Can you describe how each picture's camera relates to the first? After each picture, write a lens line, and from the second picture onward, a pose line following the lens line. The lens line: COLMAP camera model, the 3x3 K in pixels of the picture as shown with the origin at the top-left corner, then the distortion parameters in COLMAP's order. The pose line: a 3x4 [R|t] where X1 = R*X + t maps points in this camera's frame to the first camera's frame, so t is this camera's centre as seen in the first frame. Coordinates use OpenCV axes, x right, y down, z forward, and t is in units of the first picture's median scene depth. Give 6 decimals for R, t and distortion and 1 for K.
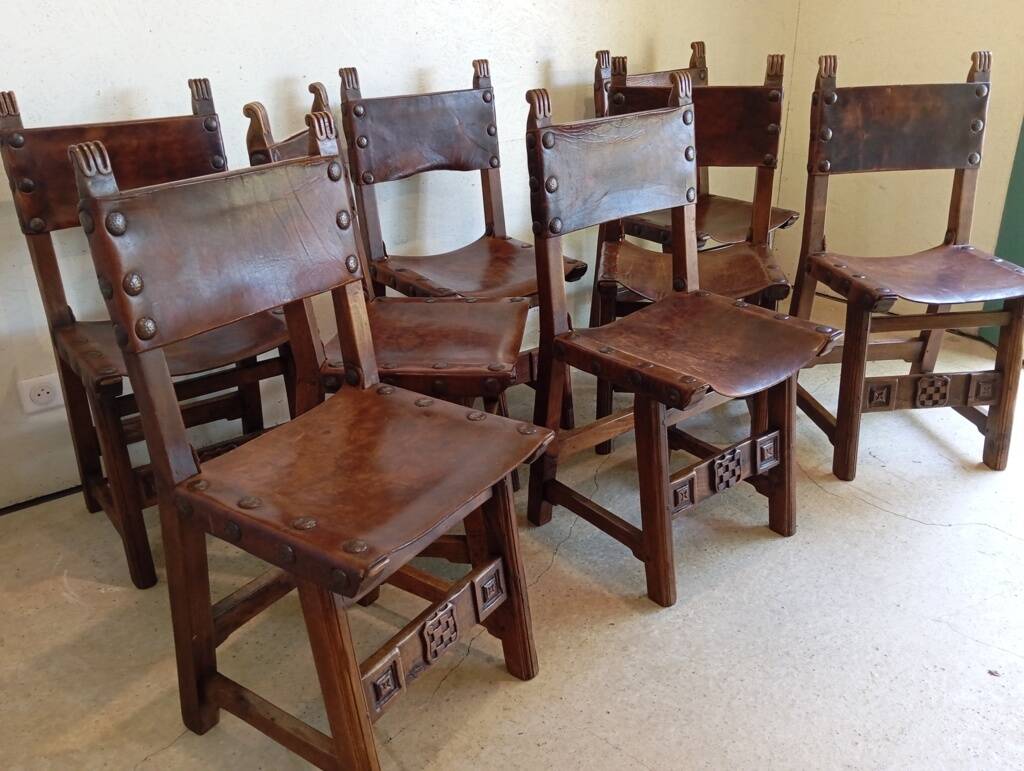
lens RADIAL K [[906.4, 0, 511.4], [0, 906.4, 387.4], [0, 0, 1]] dist [0.049364, -0.081682]
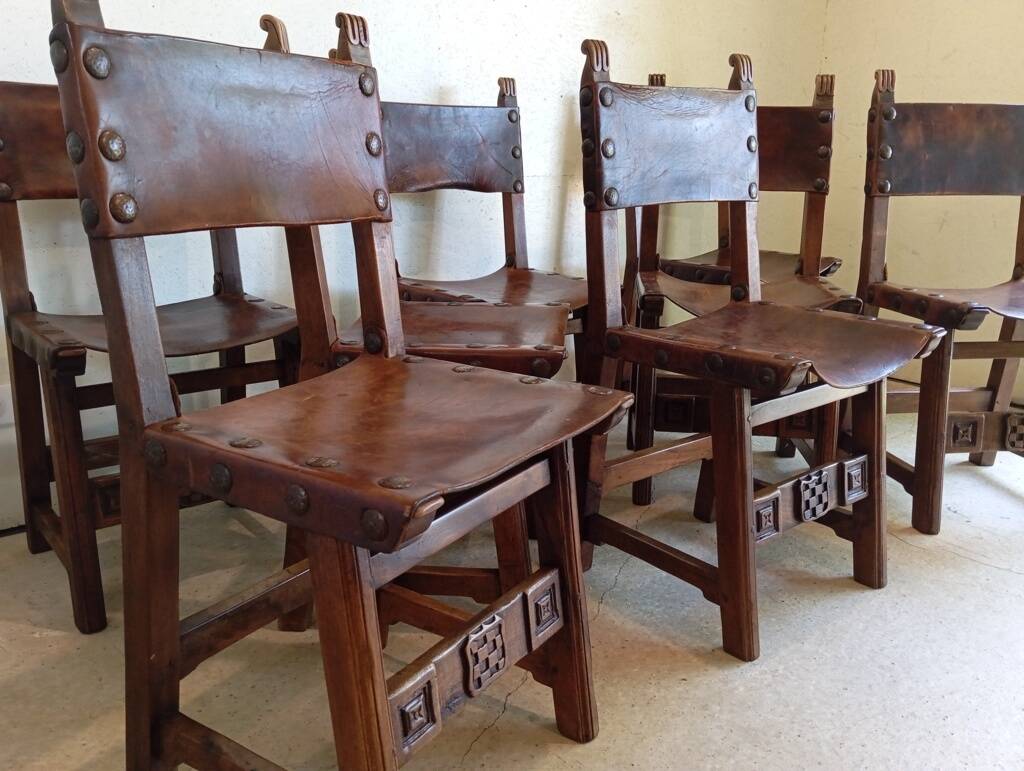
lens RADIAL K [[906.4, 0, 509.9], [0, 906.4, 382.2], [0, 0, 1]] dist [0.049364, -0.081682]
pose [[0.999470, 0.021014, 0.024878, -0.063074], [-0.016721, 0.986700, -0.161688, 0.131119], [-0.027944, 0.161187, 0.986528, 0.175393]]
